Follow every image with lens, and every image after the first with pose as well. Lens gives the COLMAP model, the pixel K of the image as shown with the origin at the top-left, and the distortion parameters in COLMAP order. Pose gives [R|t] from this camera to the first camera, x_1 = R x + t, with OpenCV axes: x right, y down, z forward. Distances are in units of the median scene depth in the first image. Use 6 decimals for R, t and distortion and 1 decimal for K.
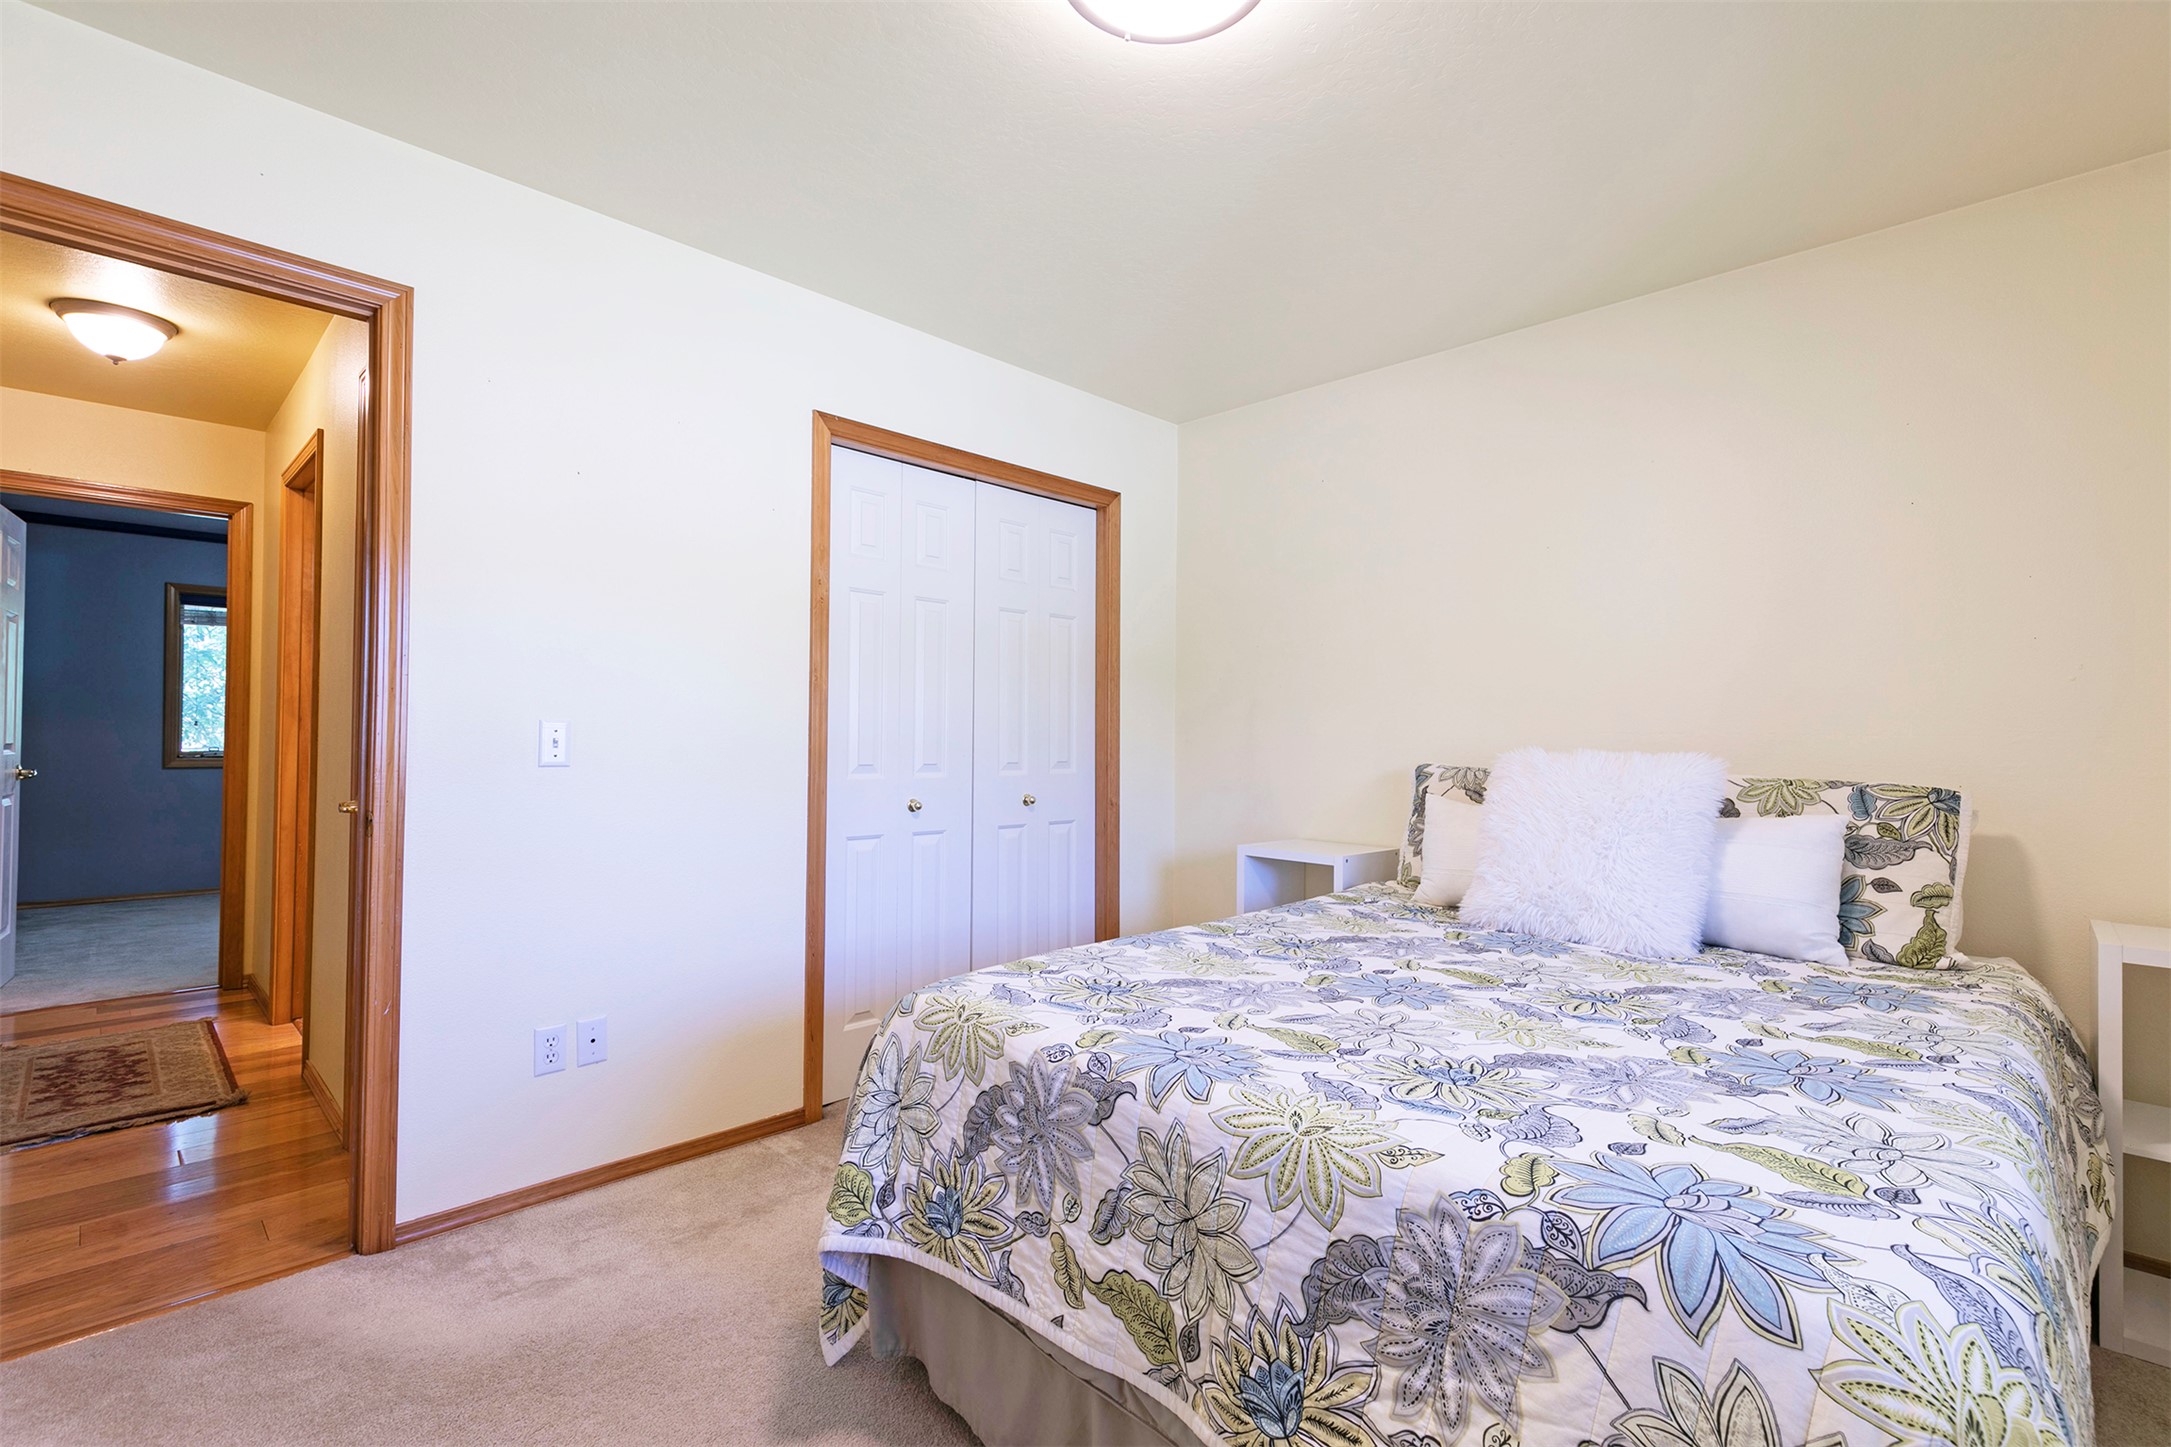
lens RADIAL K [[986.2, 0, 1085.7], [0, 986.2, 734.0], [0, 0, 1]] dist [0.010420, -0.002624]
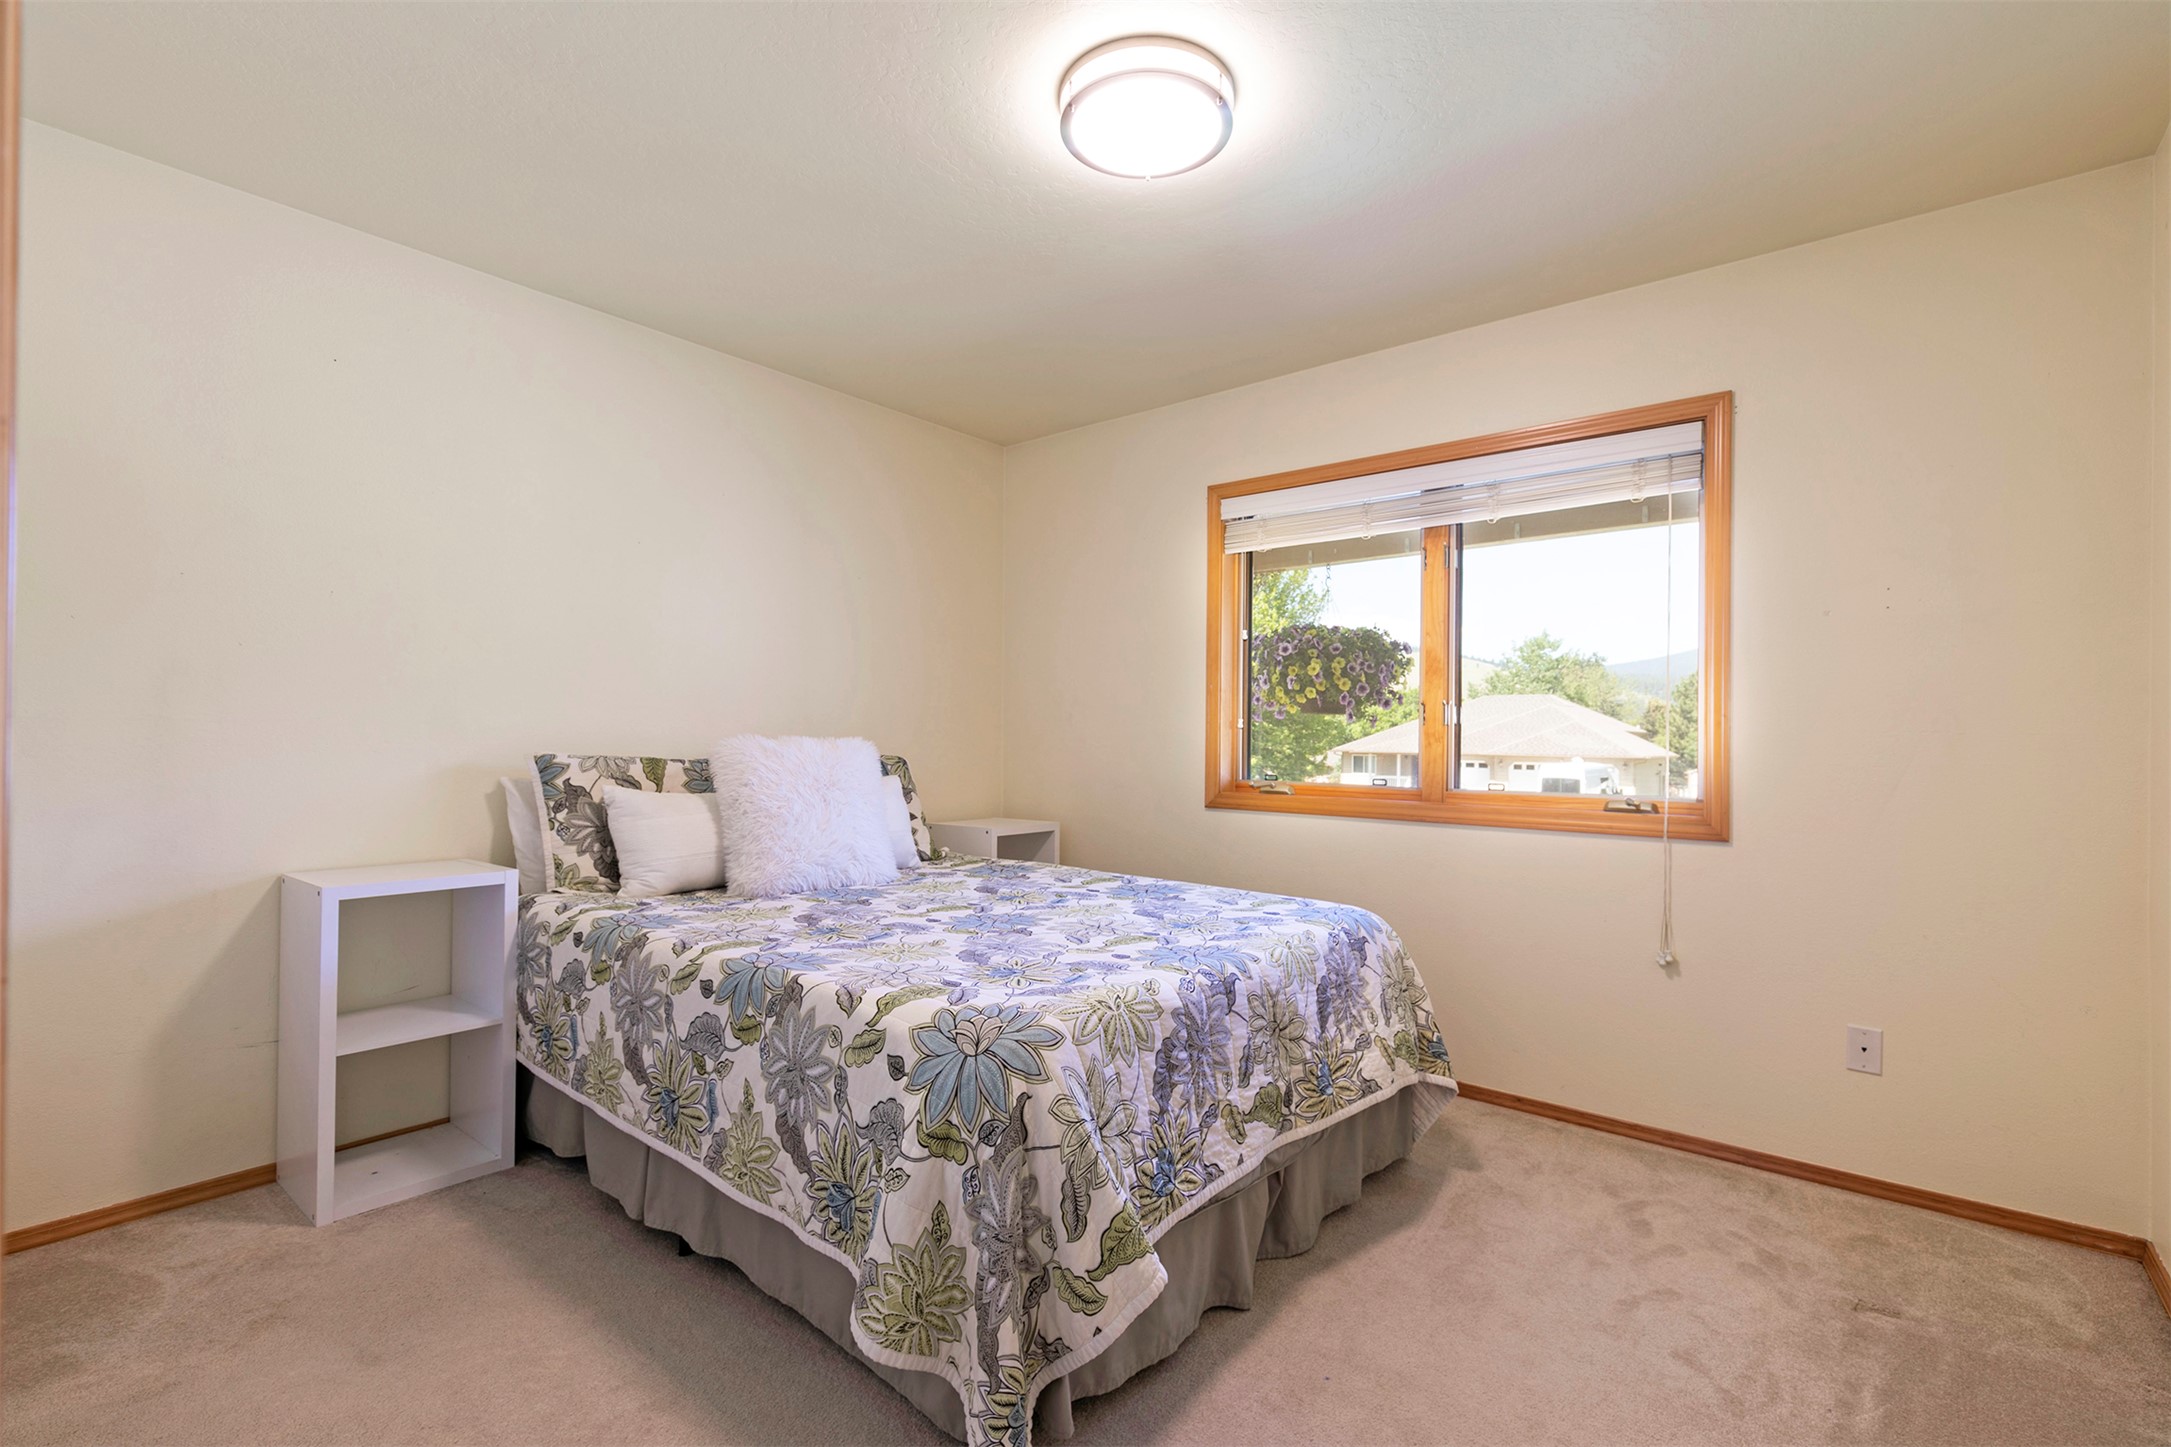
lens RADIAL K [[986.2, 0, 1083.6], [0, 986.2, 719.4], [0, 0, 1]] dist [0.010420, -0.002624]
pose [[-0.091882, -0.001958, 0.995768, -1.329105], [-0.018638, 0.999826, 0.000247, -0.014826], [-0.995595, -0.018536, -0.091903, 1.310623]]
